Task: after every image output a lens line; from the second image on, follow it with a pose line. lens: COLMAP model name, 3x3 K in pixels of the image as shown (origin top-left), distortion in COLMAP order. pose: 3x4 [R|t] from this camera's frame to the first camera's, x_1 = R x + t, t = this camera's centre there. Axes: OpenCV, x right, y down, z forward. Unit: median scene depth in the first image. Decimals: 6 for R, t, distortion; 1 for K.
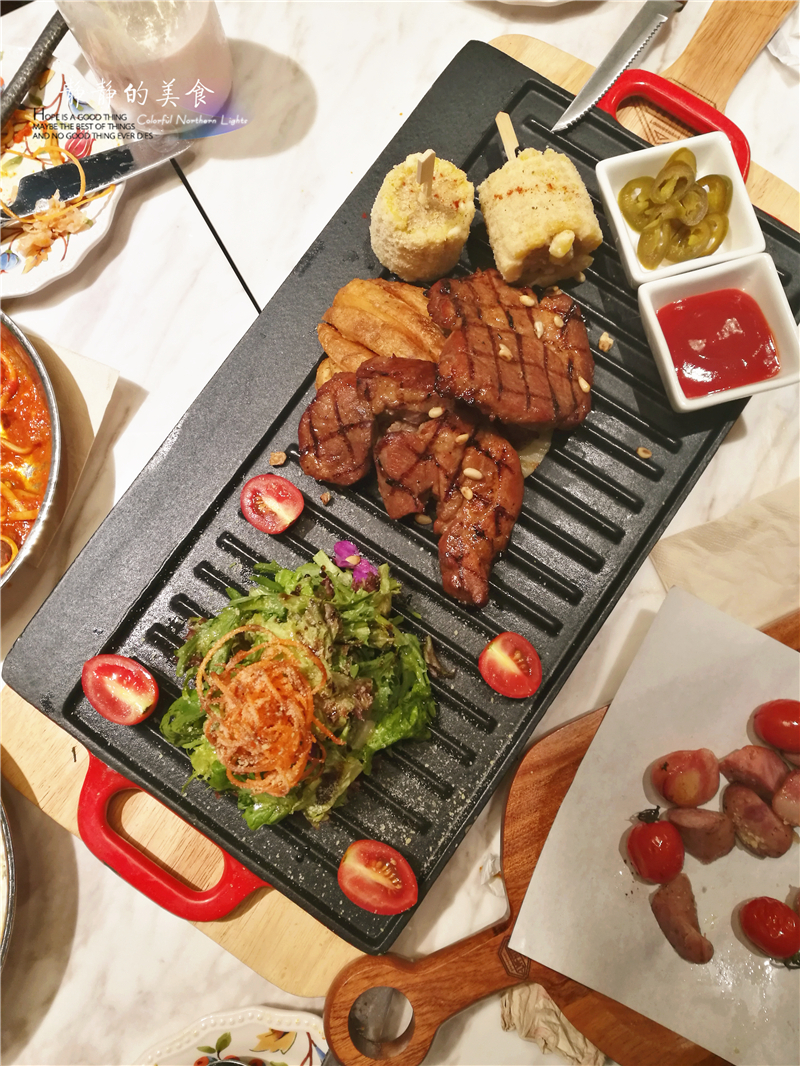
lens RADIAL K [[828.2, 0, 400.0], [0, 828.2, 533.0], [0, 0, 1]] dist [0.040792, 0.000236]
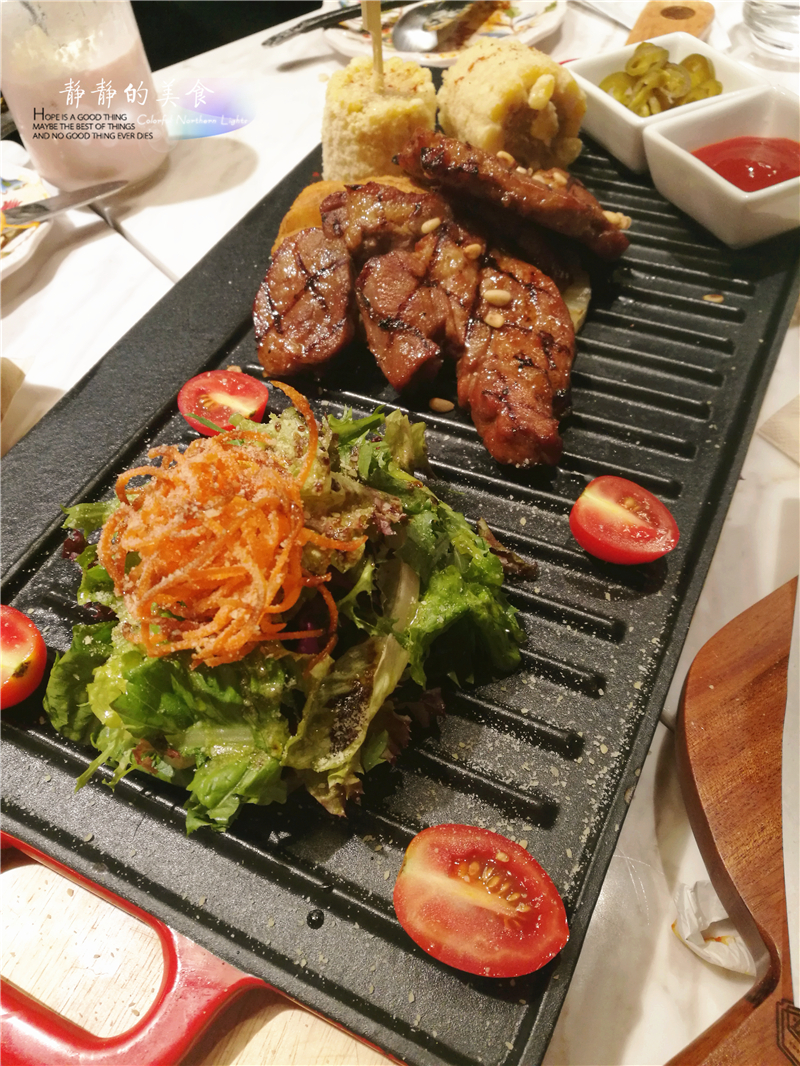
lens RADIAL K [[858.4, 0, 400.0], [0, 858.4, 533.0], [0, 0, 1]] dist [-0.045809, 0.121302]
pose [[0.987507, -0.151027, 0.044945, -0.059274], [0.153607, 0.859067, -0.488271, 0.453656], [0.035131, 0.489075, 0.871534, 0.450202]]
